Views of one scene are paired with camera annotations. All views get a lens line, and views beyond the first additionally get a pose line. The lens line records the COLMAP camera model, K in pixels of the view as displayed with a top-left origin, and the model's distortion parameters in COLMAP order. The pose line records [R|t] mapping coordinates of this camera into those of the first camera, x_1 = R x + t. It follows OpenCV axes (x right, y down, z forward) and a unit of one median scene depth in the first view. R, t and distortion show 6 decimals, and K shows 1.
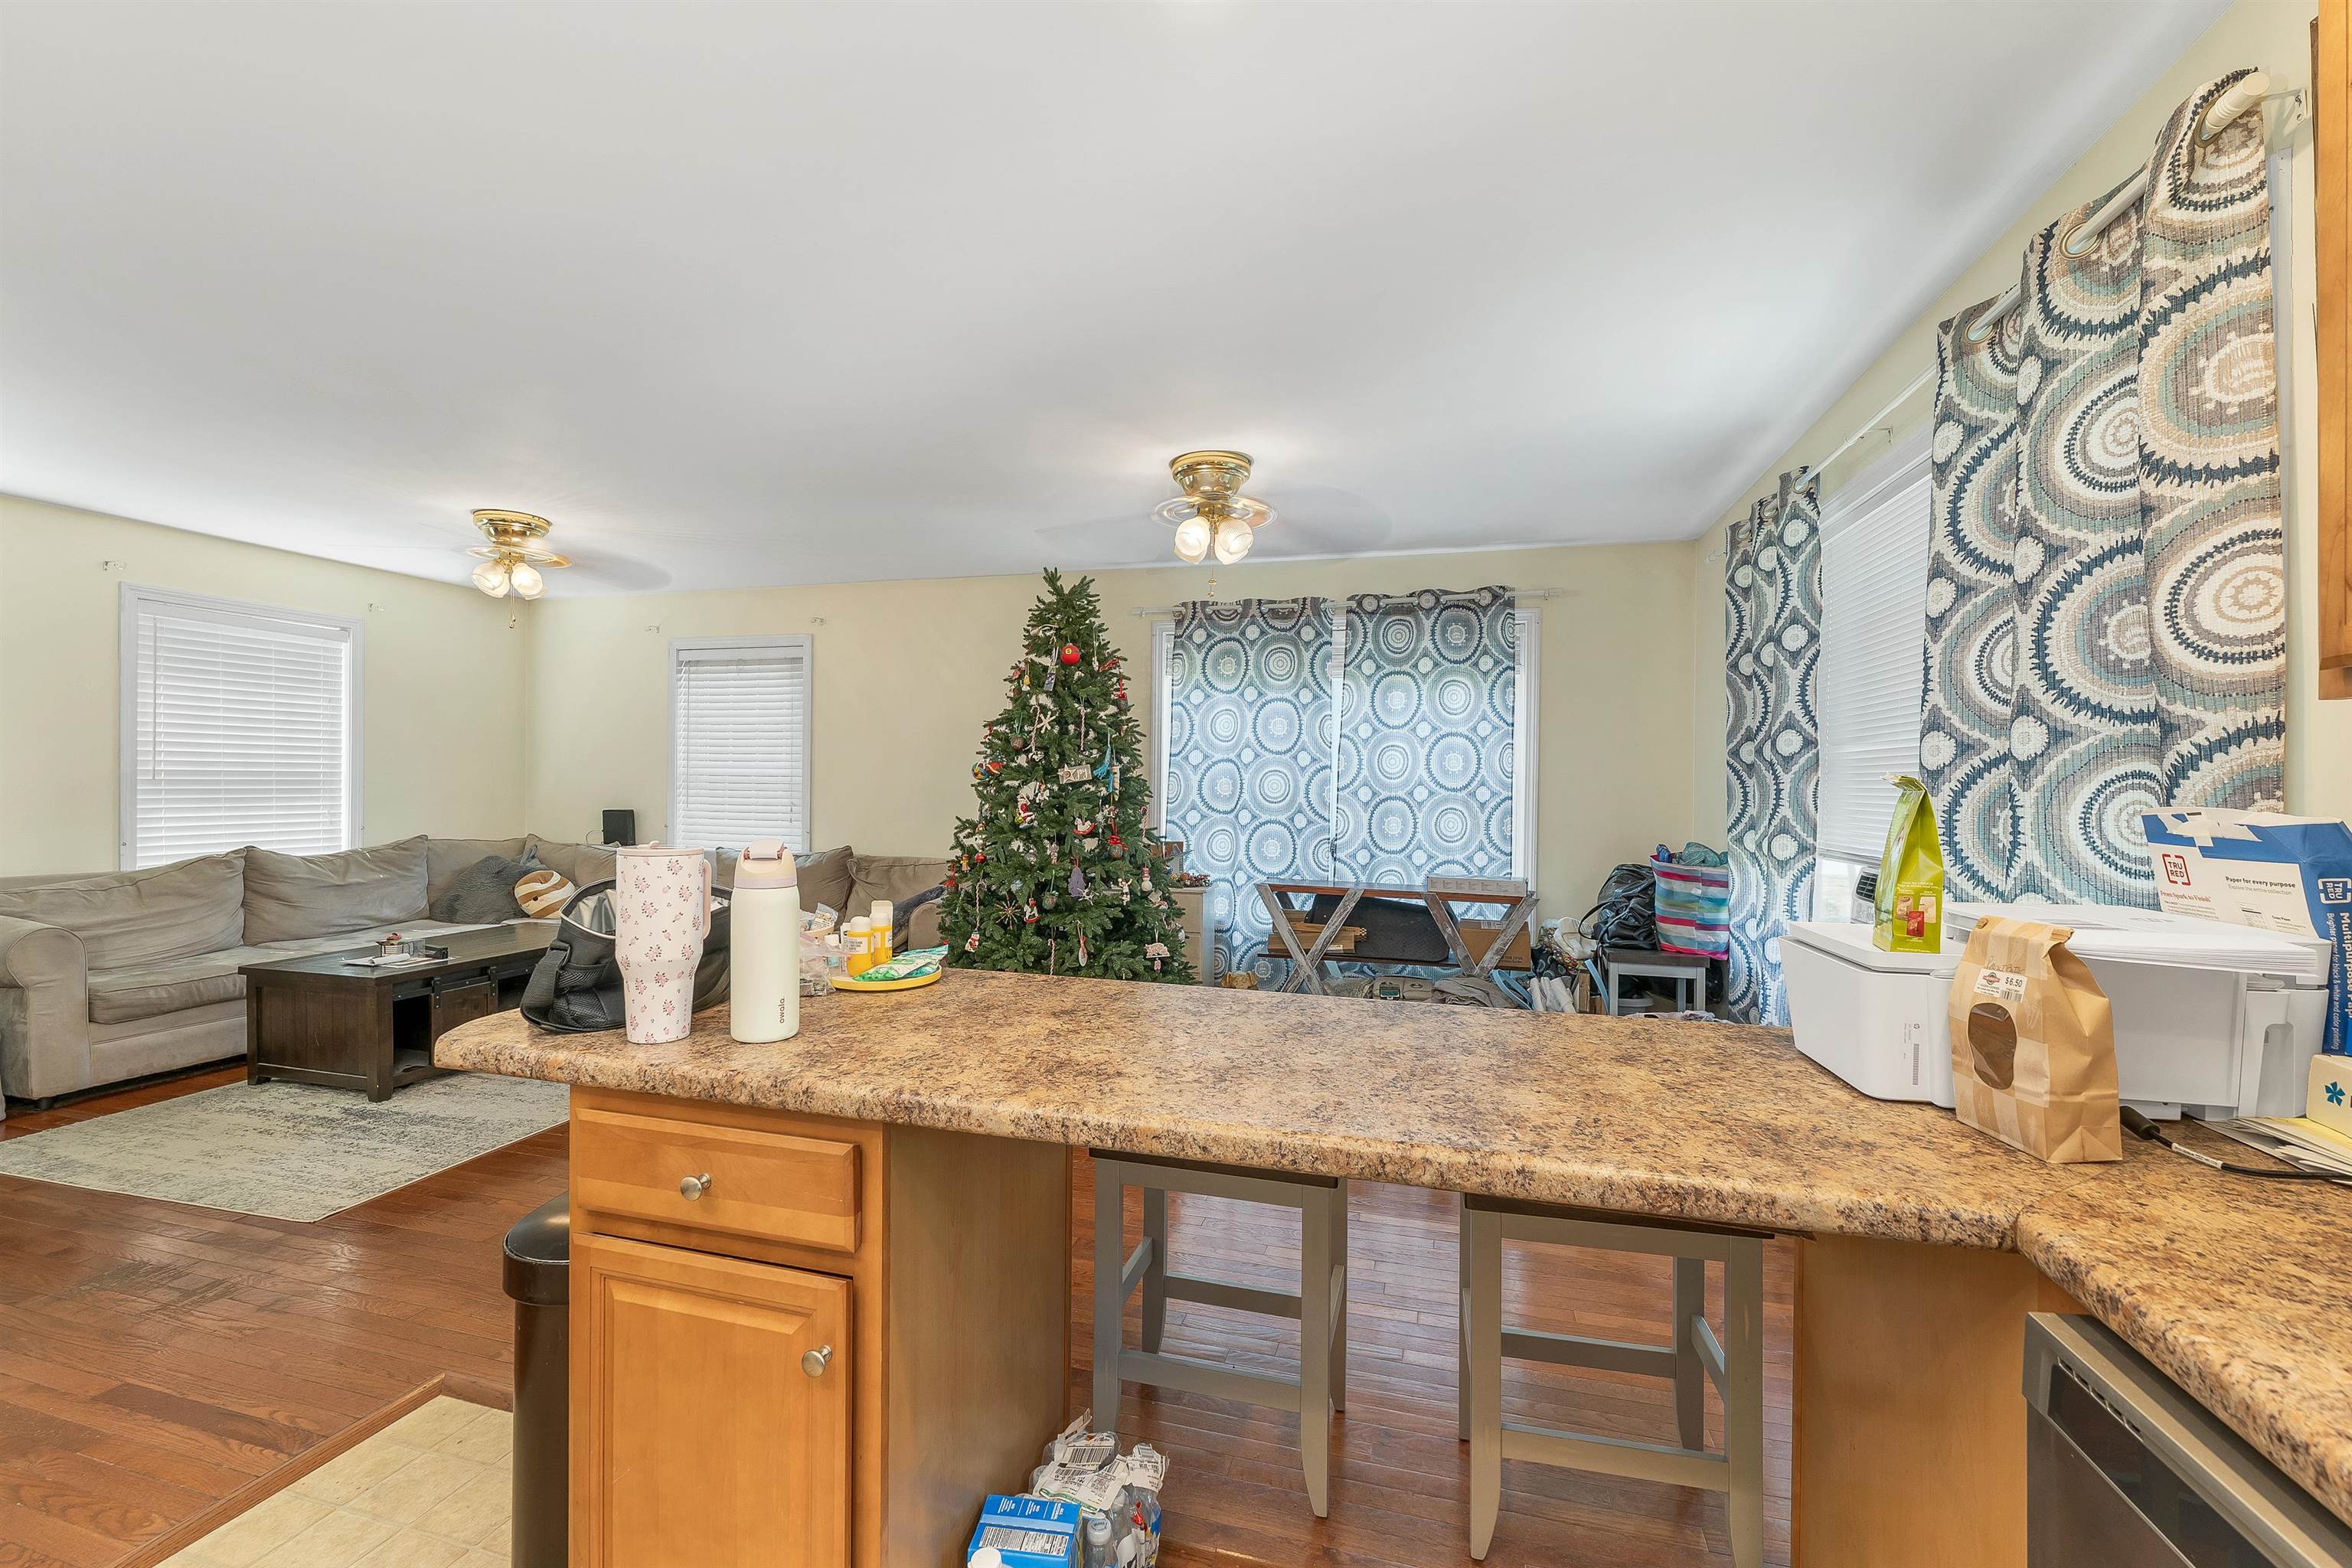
lens RADIAL K [[978.9, 0, 1178.7], [0, 978.9, 782.3], [0, 0, 1]] dist [0.007942, 0.000307]
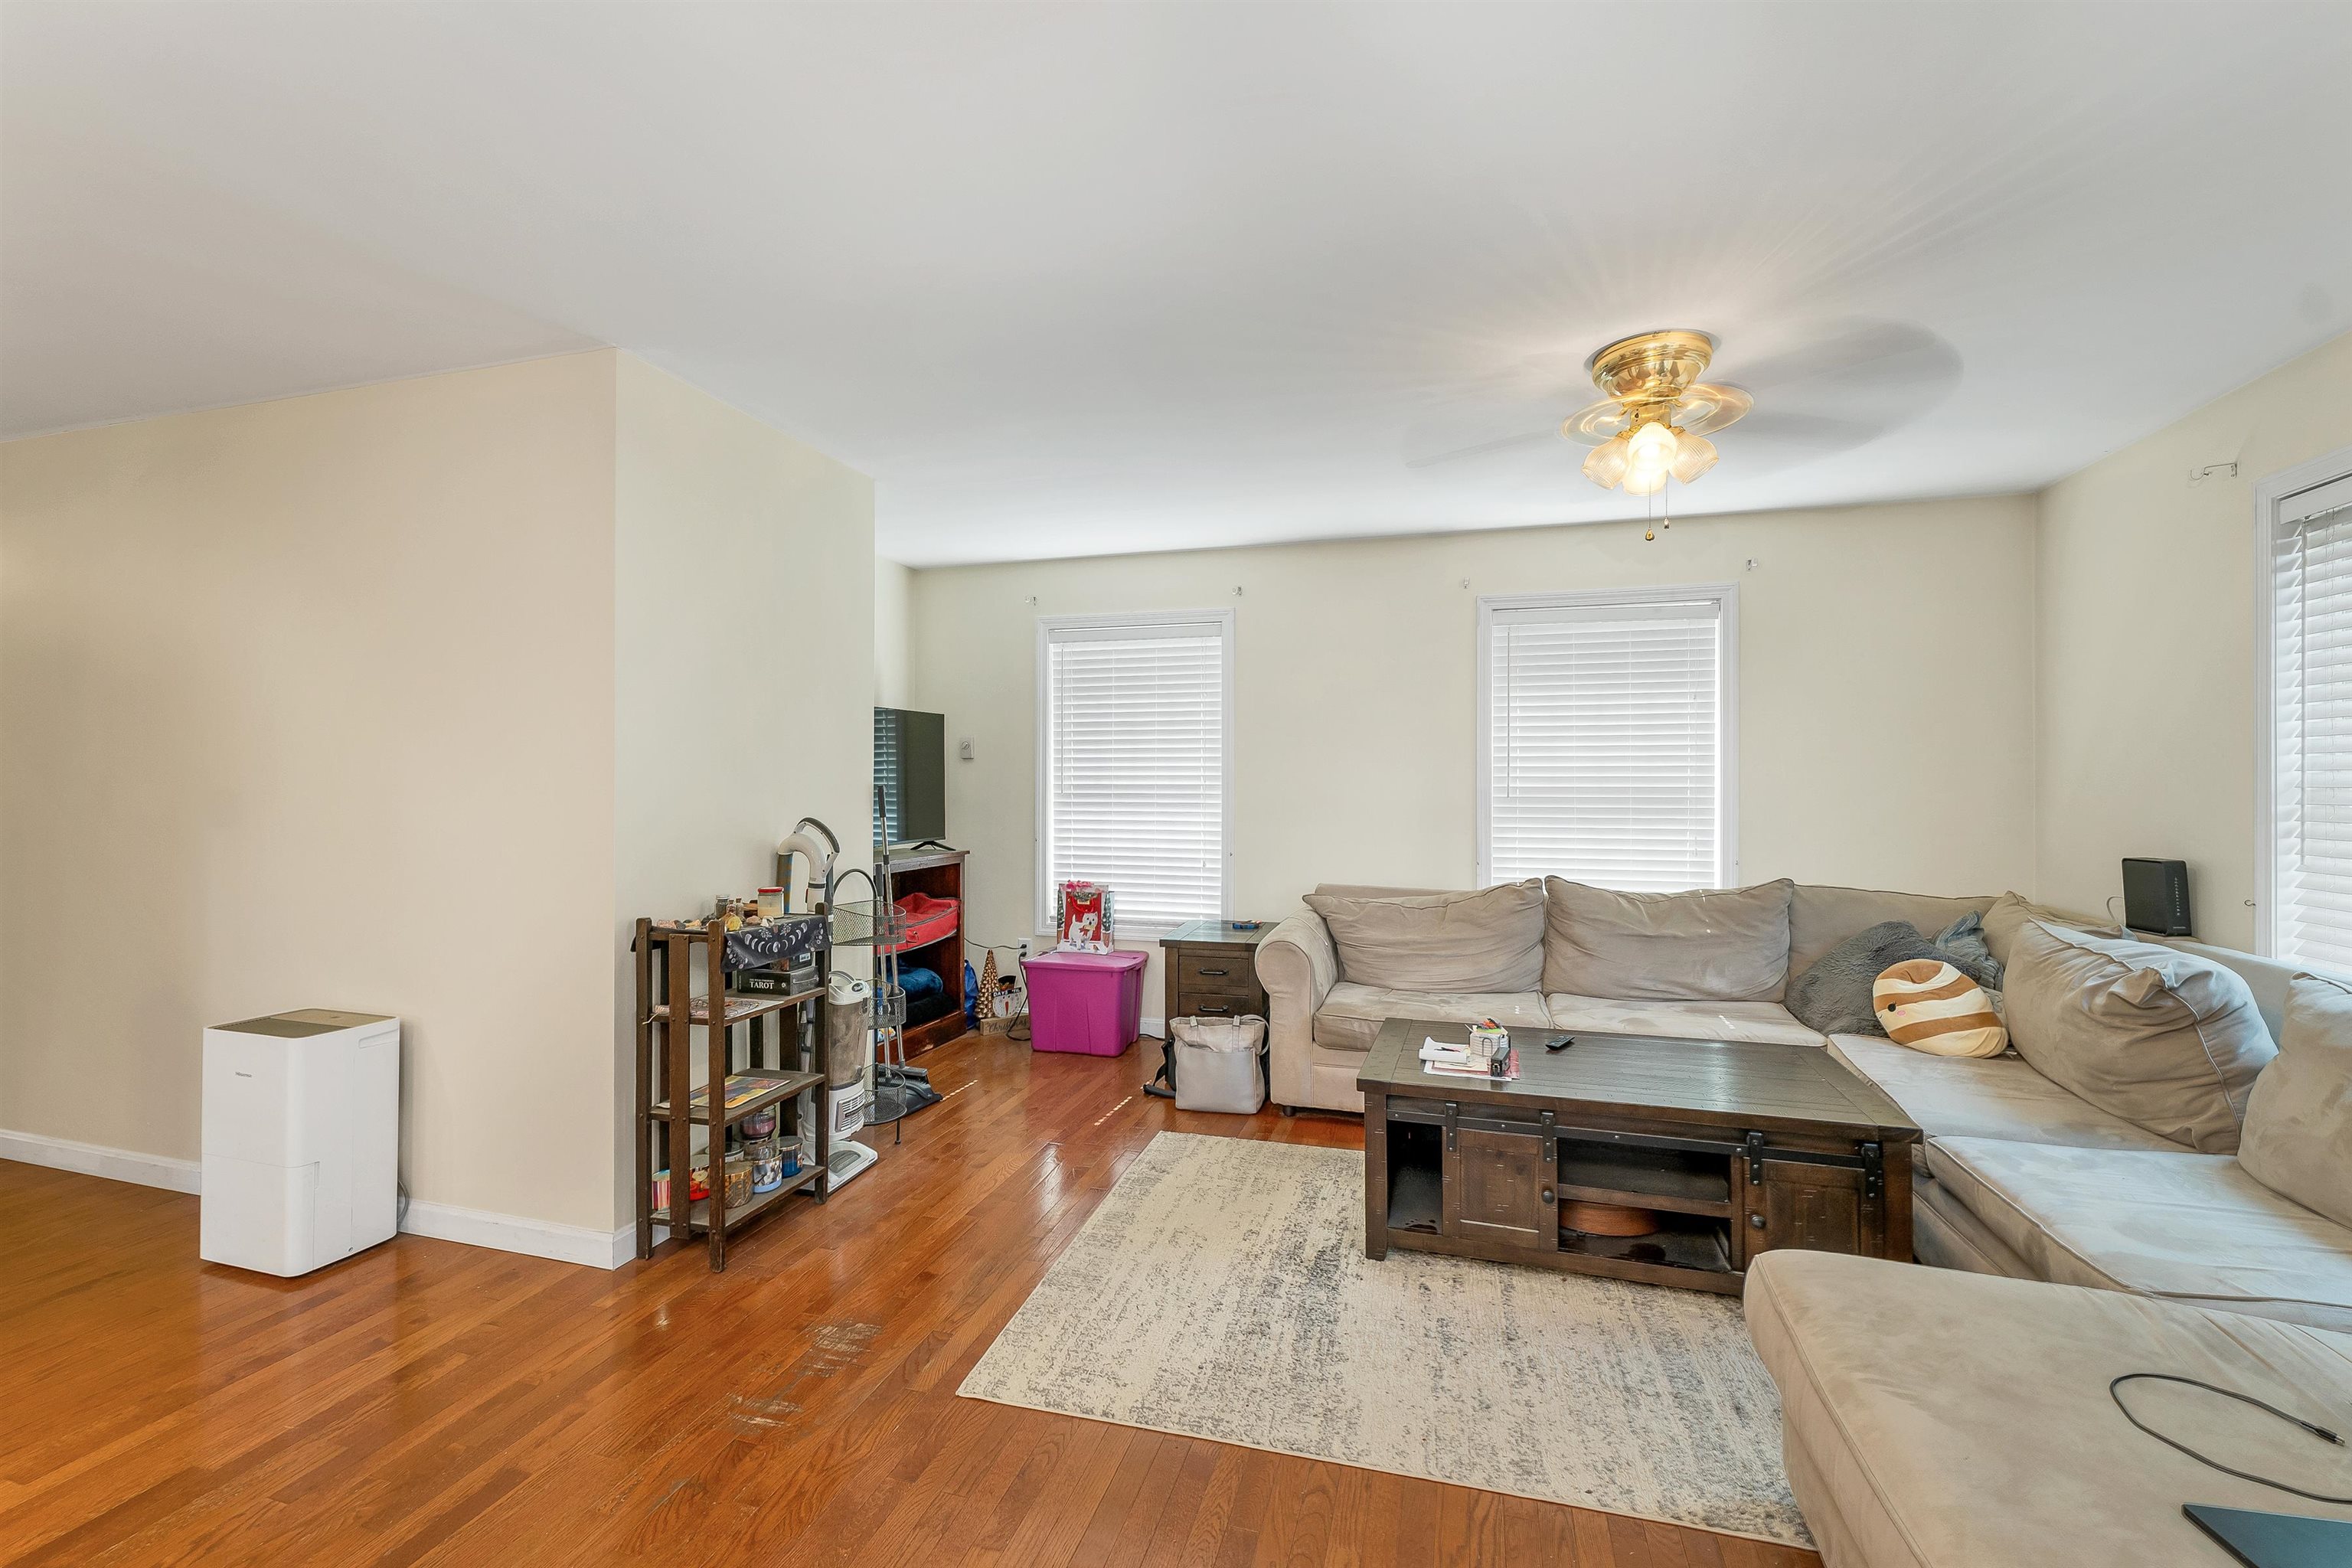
lens RADIAL K [[978.9, 0, 1180.6], [0, 978.9, 789.7], [0, 0, 1]] dist [0.007942, 0.000307]
pose [[-0.026046, -0.005893, -0.999643, -0.081861], [-0.002006, 0.999981, -0.005843, -0.004162], [0.999659, 0.001853, -0.026057, 0.688268]]
